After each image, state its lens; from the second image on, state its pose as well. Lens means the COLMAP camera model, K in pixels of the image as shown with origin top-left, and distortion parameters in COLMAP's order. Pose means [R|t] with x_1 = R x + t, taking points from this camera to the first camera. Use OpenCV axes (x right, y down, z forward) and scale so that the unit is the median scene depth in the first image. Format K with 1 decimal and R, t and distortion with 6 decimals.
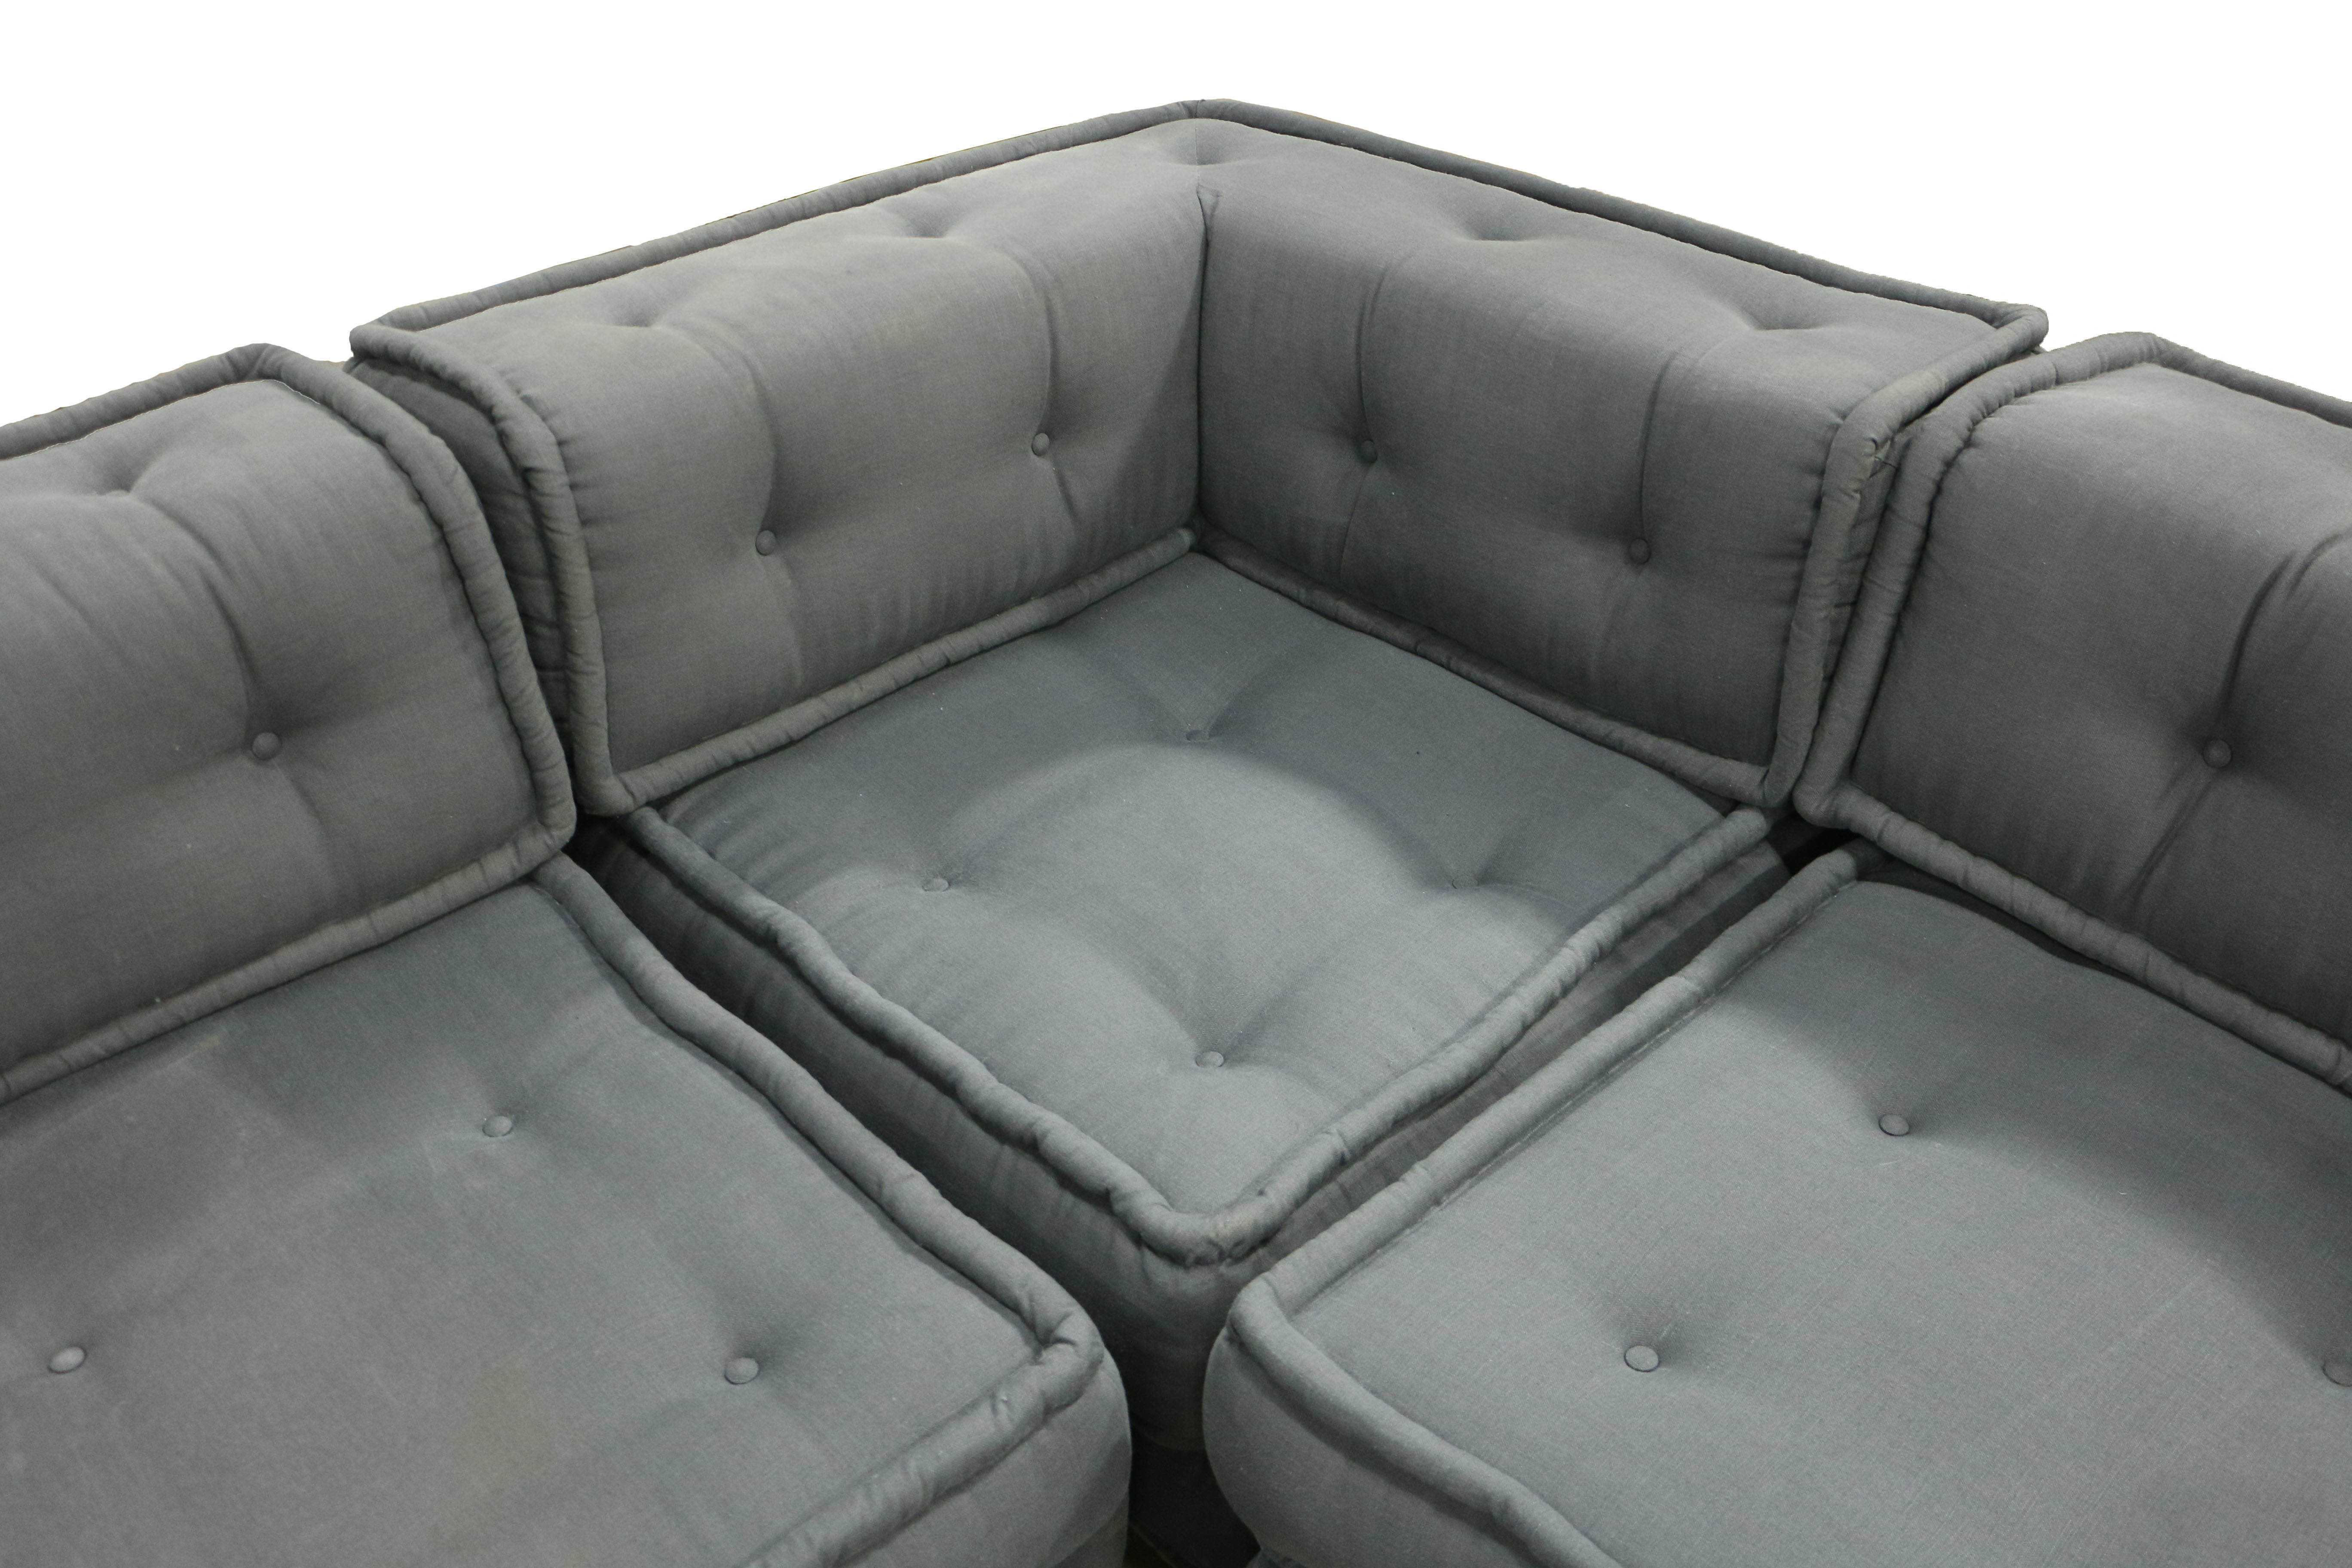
lens RADIAL K [[2250.7, 0, 1176.0], [0, 2250.7, 784.0], [0, 0, 1]] dist [-0.165688, 0.264080]
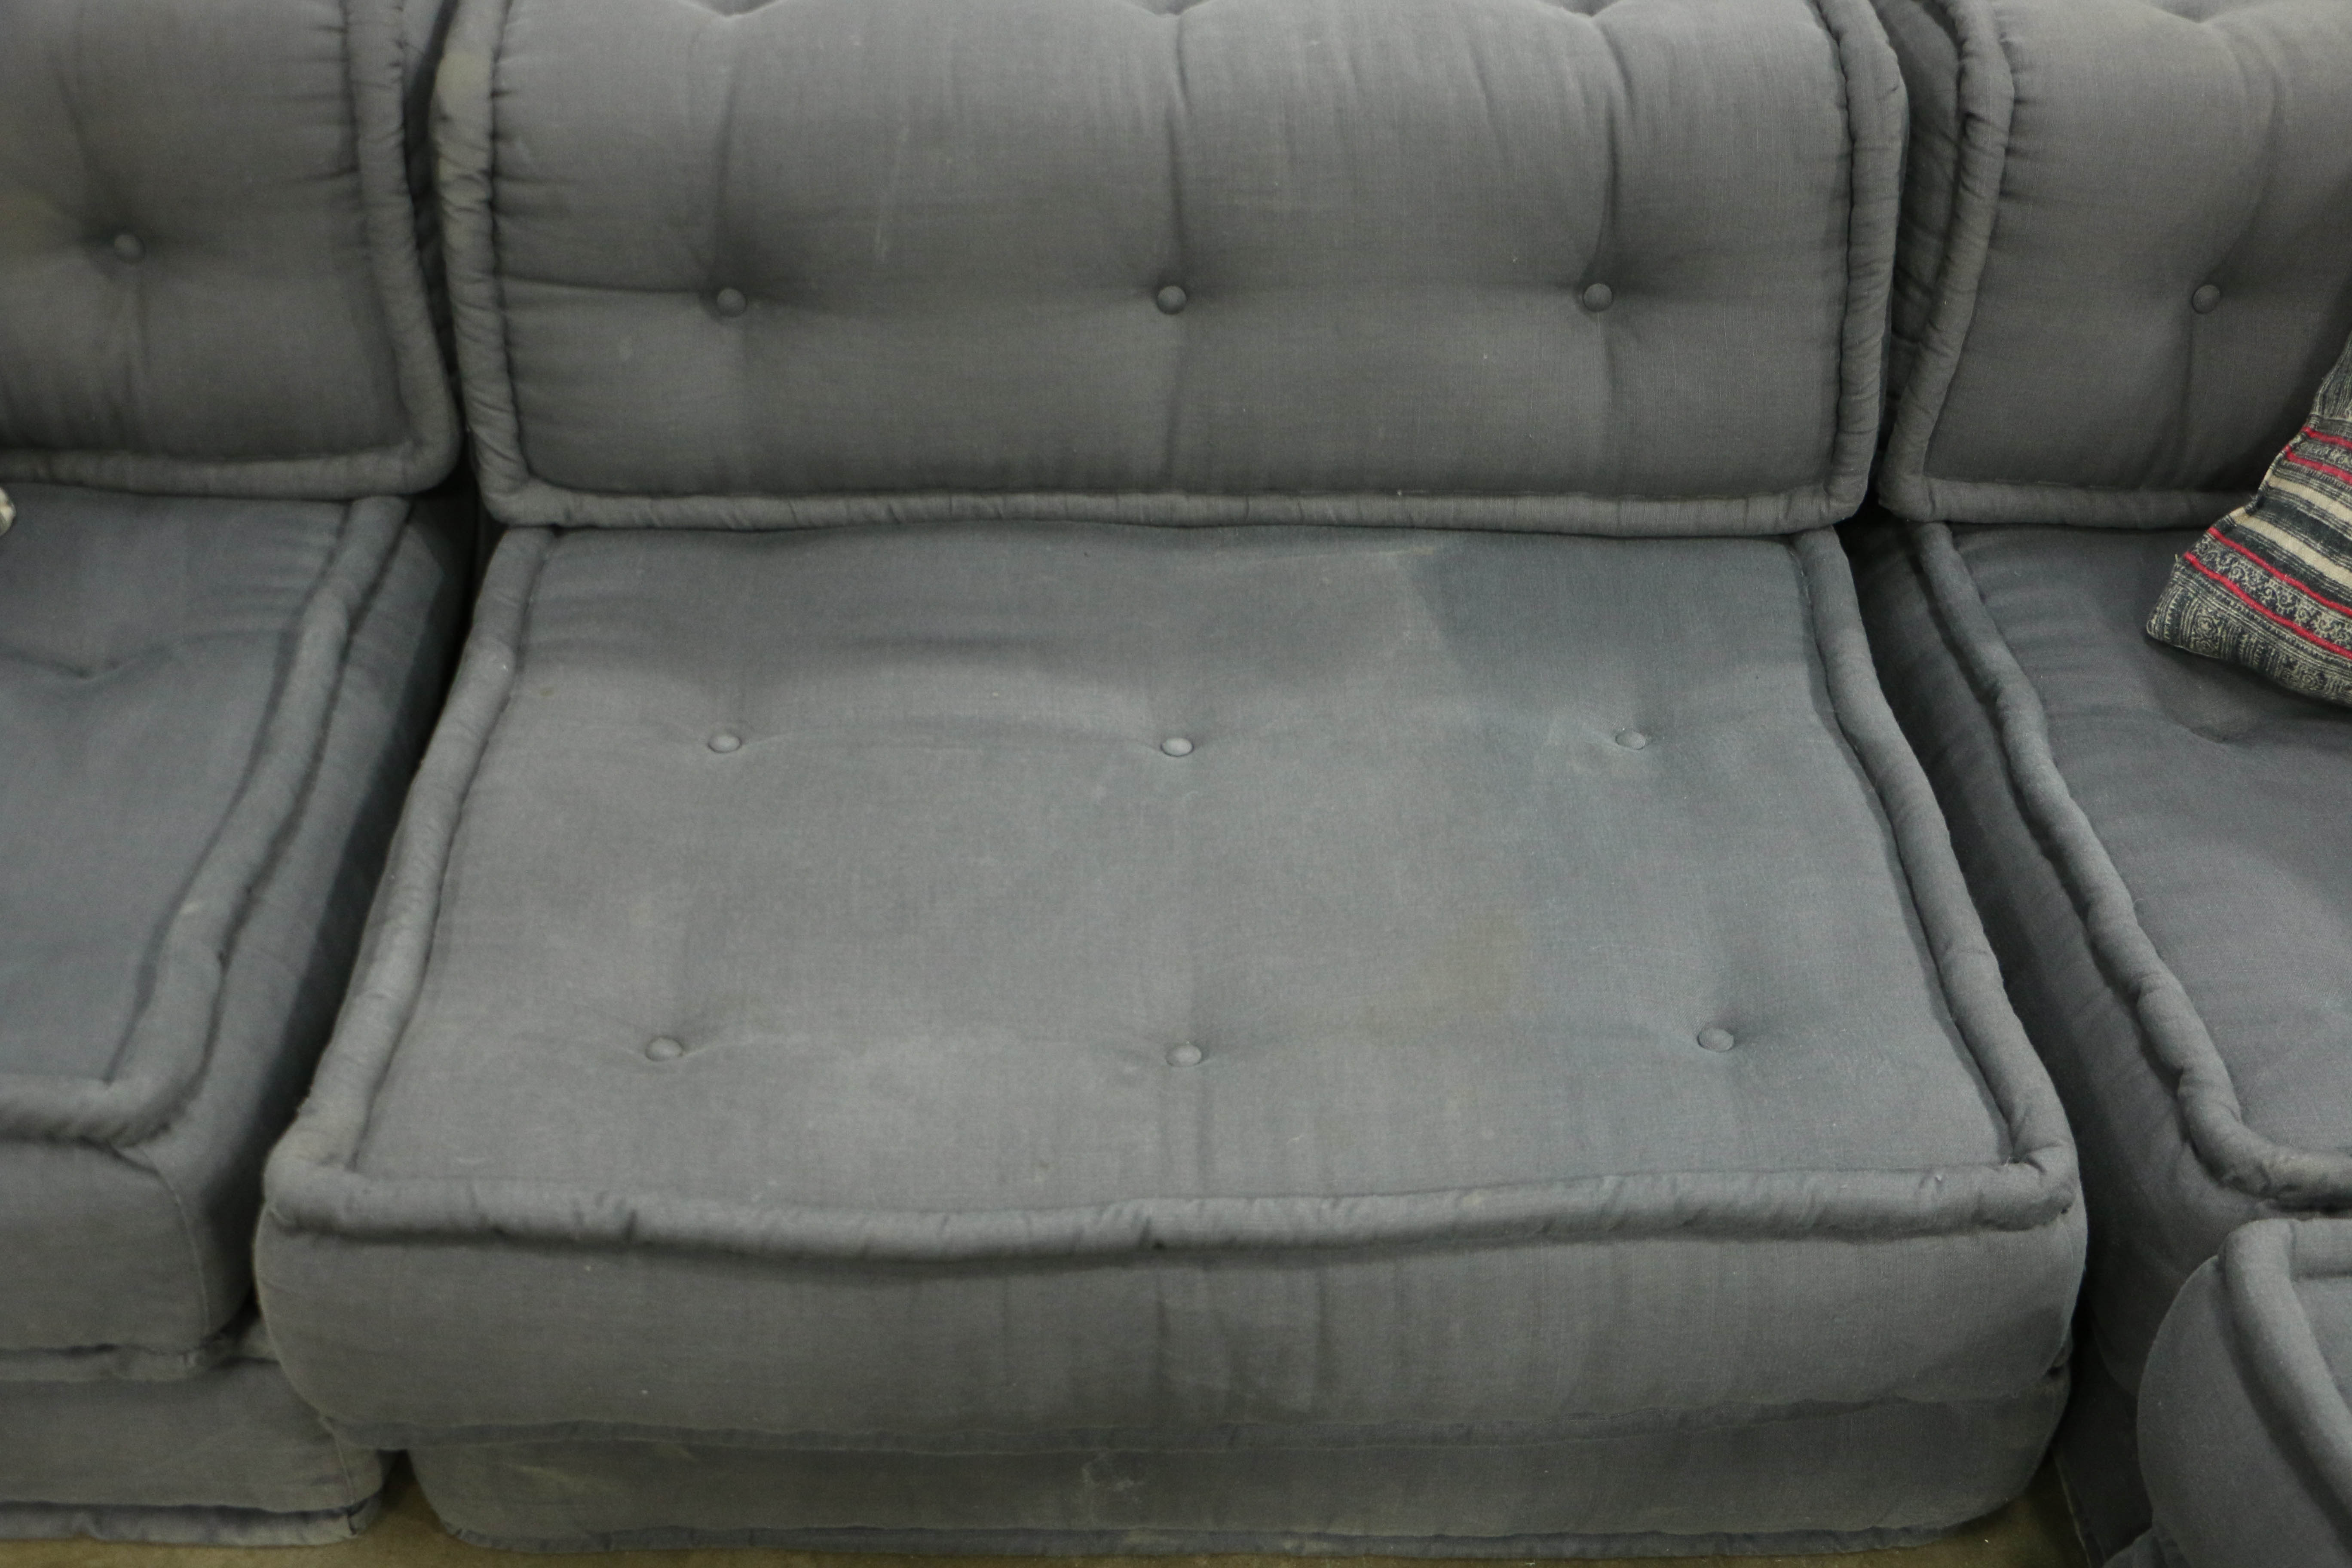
lens RADIAL K [[2766.3, 0, 1176.0], [0, 2766.3, 784.0], [0, 0, 1]] dist [-0.063848, 0.342344]
pose [[0.748820, 0.414498, -0.517165, 0.169052], [-0.399582, 0.904886, 0.146682, 0.073041], [0.528775, 0.096812, 0.843223, -0.110297]]
